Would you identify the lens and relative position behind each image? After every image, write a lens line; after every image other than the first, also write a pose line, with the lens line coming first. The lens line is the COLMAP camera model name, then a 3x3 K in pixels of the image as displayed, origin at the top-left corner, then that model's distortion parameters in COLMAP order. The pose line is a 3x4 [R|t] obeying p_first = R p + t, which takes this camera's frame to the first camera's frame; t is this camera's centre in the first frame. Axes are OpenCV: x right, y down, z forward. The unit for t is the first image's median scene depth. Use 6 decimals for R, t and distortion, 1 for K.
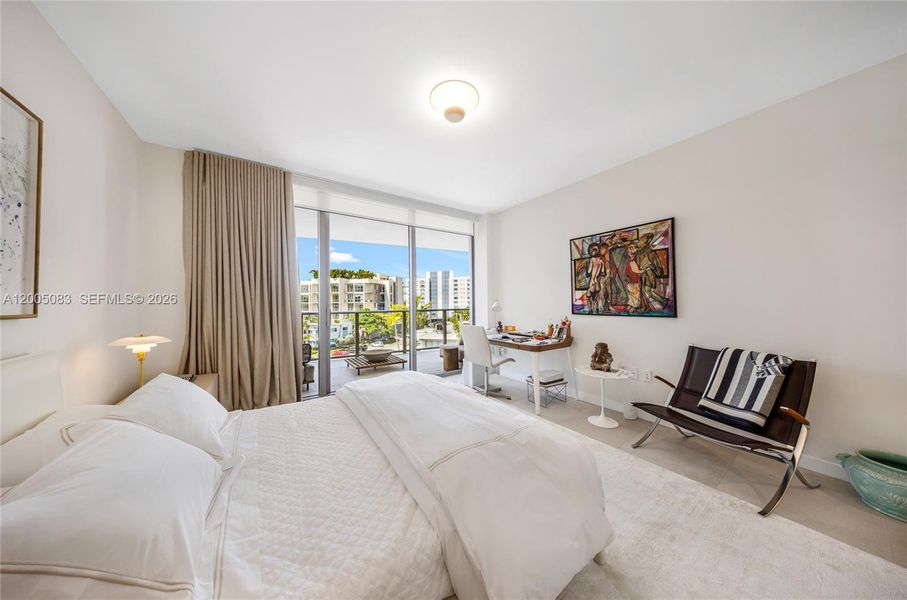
lens RADIAL K [[267.3, 0, 447.9], [0, 267.3, 299.5], [0, 0, 1]] dist [0.000656, -0.000003]
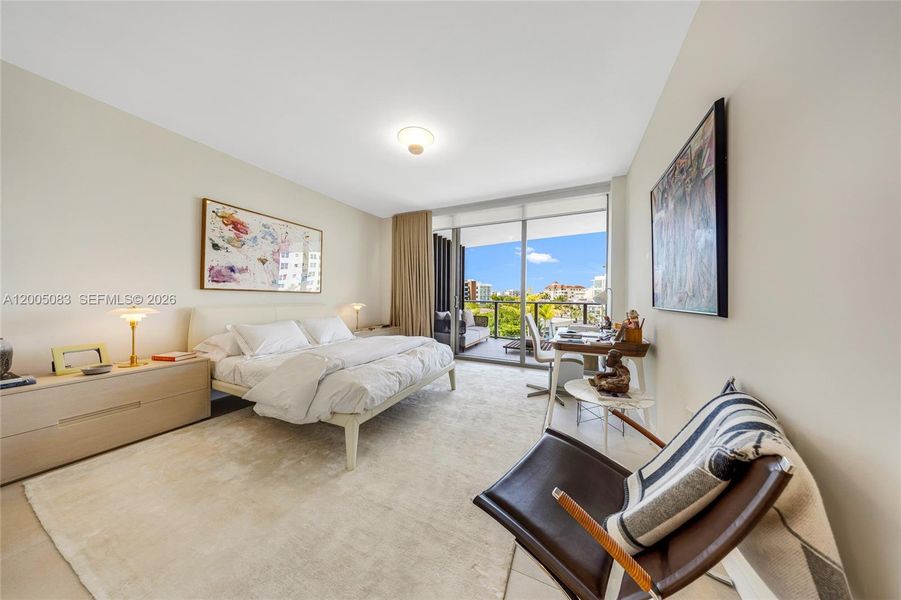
lens RADIAL K [[253.8, 0, 450.5], [0, 253.8, 300.0], [0, 0, 1]] dist [-0.000024, 0.000004]
pose [[0.524710, 0.026477, -0.850869, 0.808903], [-0.006384, 0.999610, 0.027169, 0.022769], [0.851257, -0.008824, 0.524675, 0.306877]]
